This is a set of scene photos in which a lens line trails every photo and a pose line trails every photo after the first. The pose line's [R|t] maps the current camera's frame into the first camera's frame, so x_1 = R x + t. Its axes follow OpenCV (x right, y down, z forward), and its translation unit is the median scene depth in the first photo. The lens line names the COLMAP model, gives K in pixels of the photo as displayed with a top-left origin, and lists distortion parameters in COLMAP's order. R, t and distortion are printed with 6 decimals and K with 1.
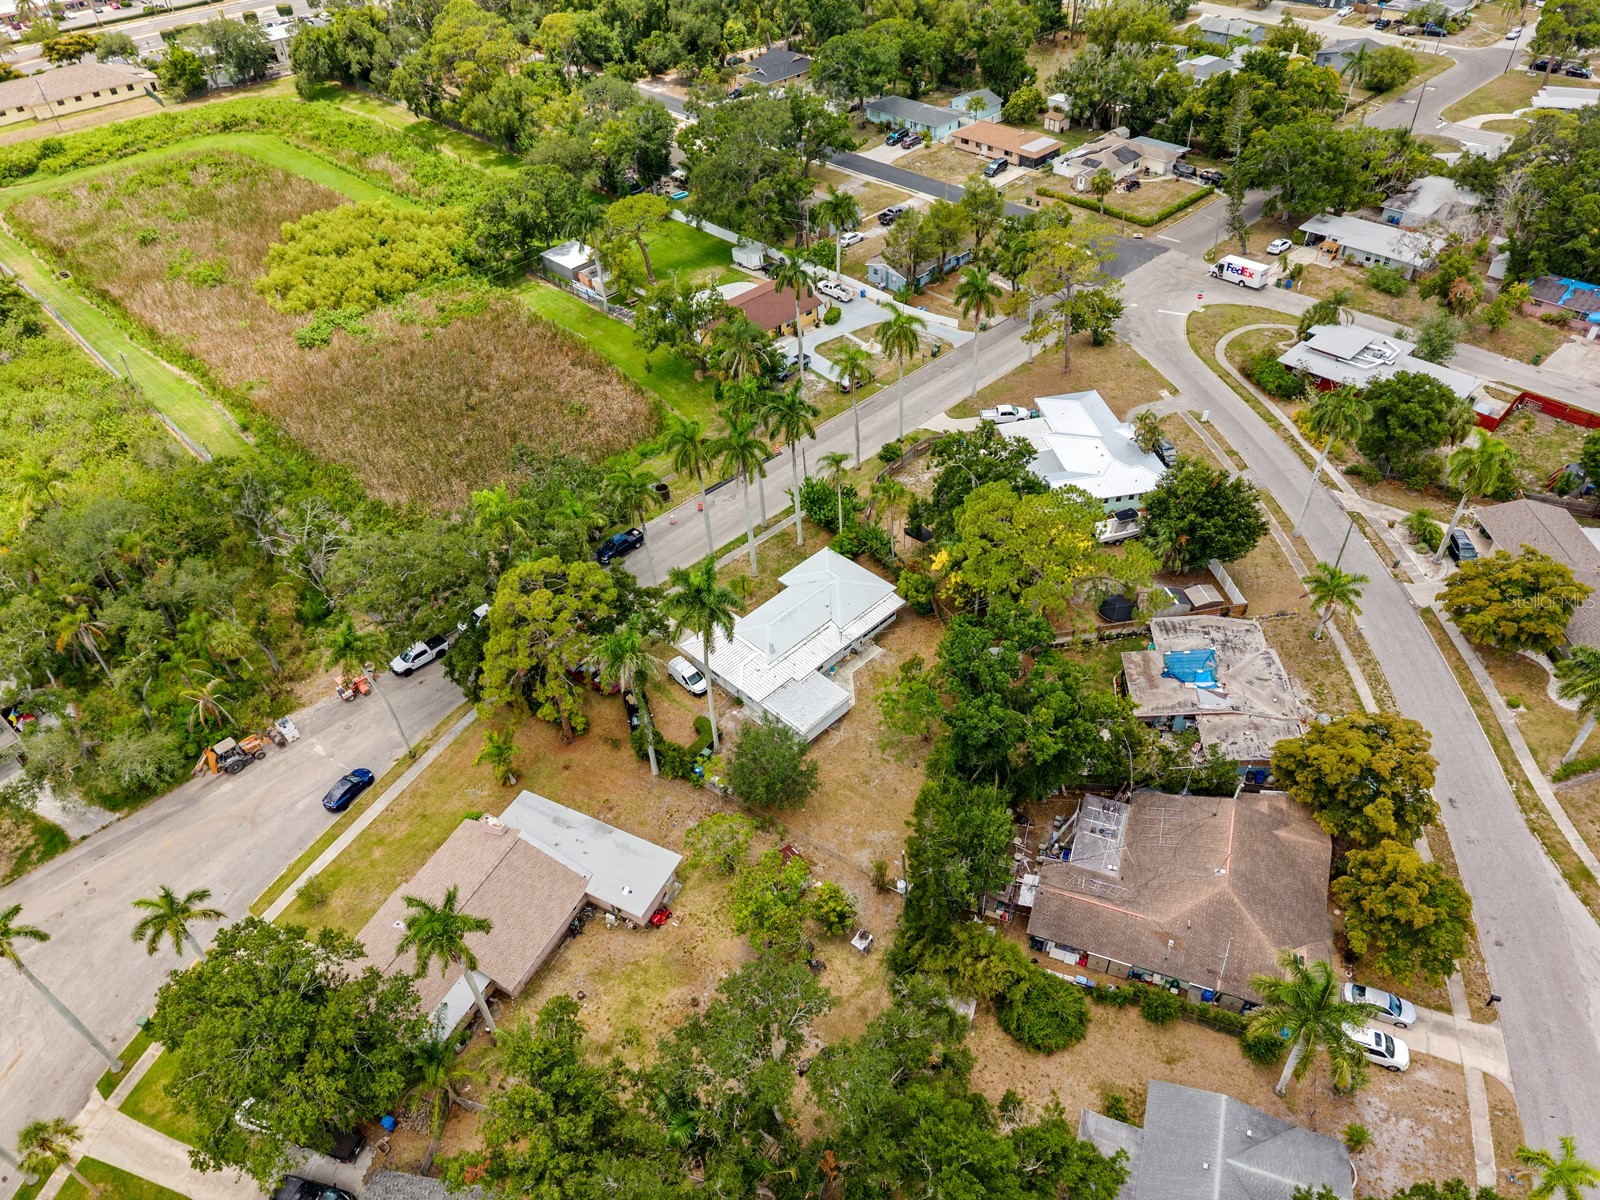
lens RADIAL K [[1129.5, 0, 803.7], [0, 1129.5, 599.3], [0, 0, 1]] dist [0.013360, 0.000688]
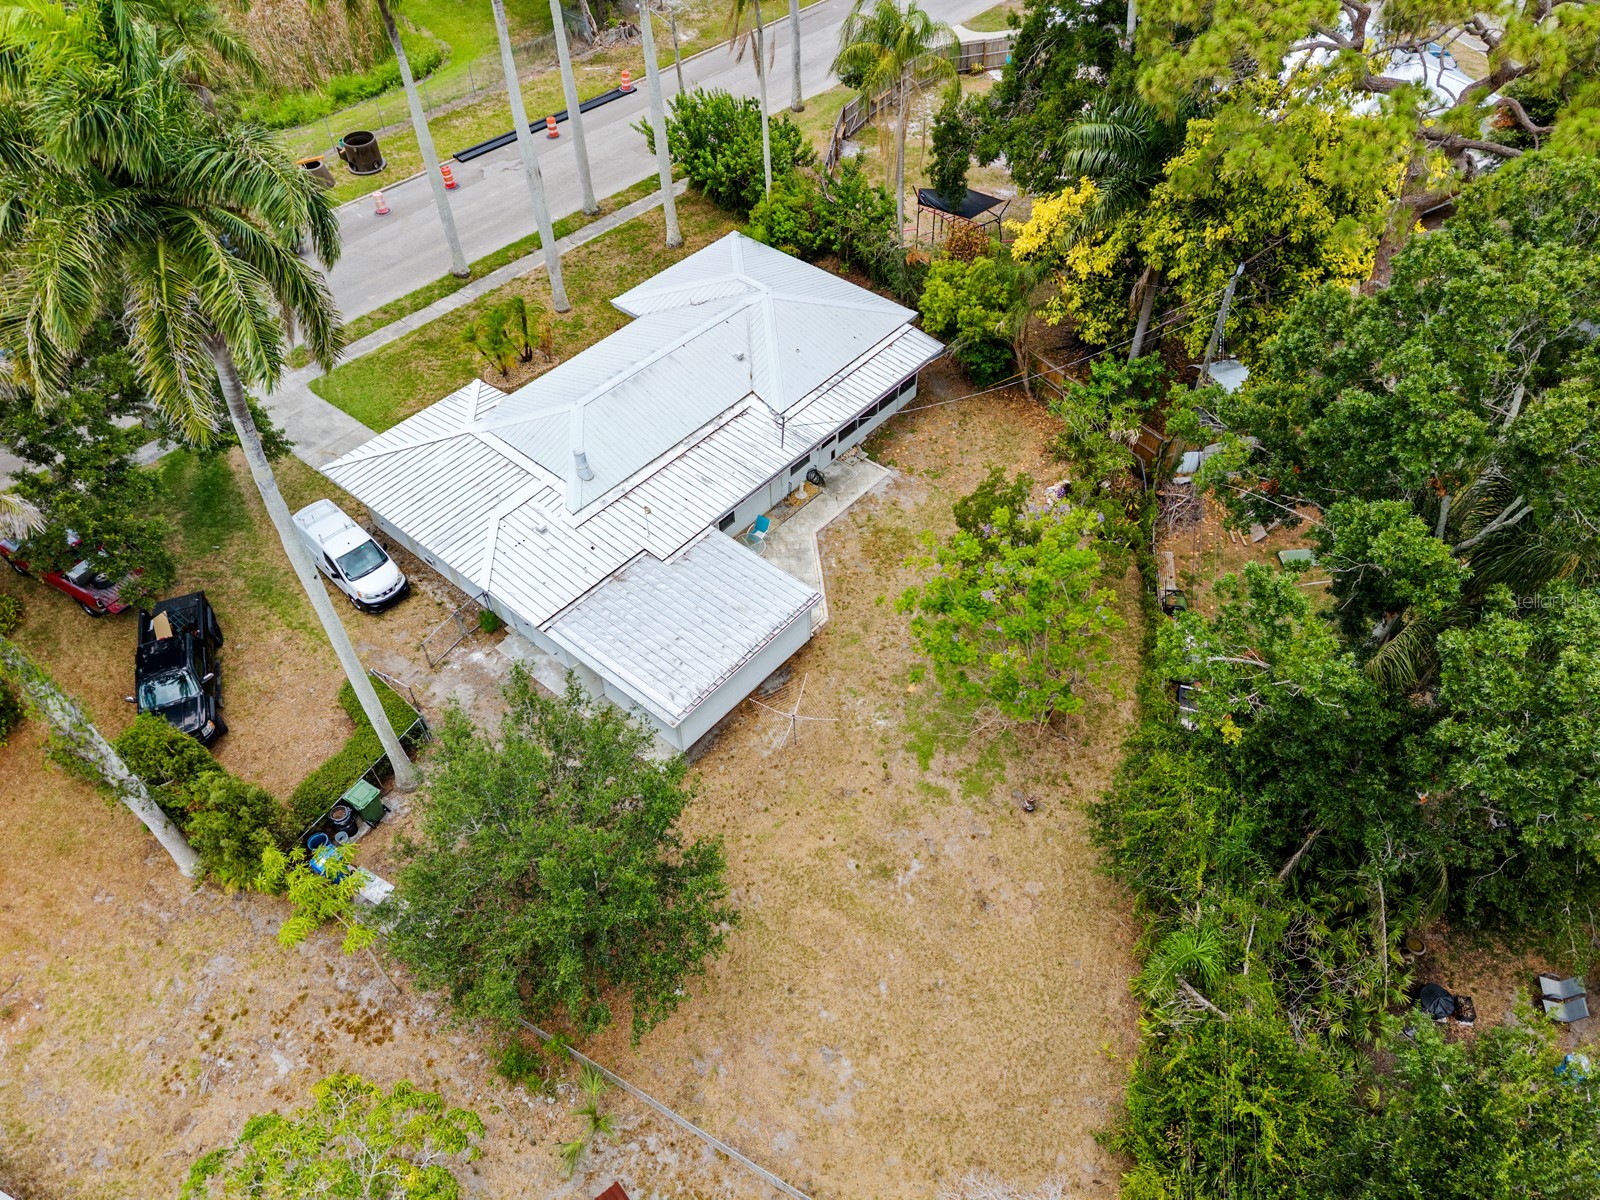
lens RADIAL K [[1129.5, 0, 801.4], [0, 1129.5, 601.3], [0, 0, 1]] dist [0.013360, 0.000688]
pose [[0.997080, -0.034692, 0.068036, 0.012897], [0.027923, 0.994792, 0.098030, 0.050050], [-0.071082, -0.095844, 0.992855, 0.621161]]
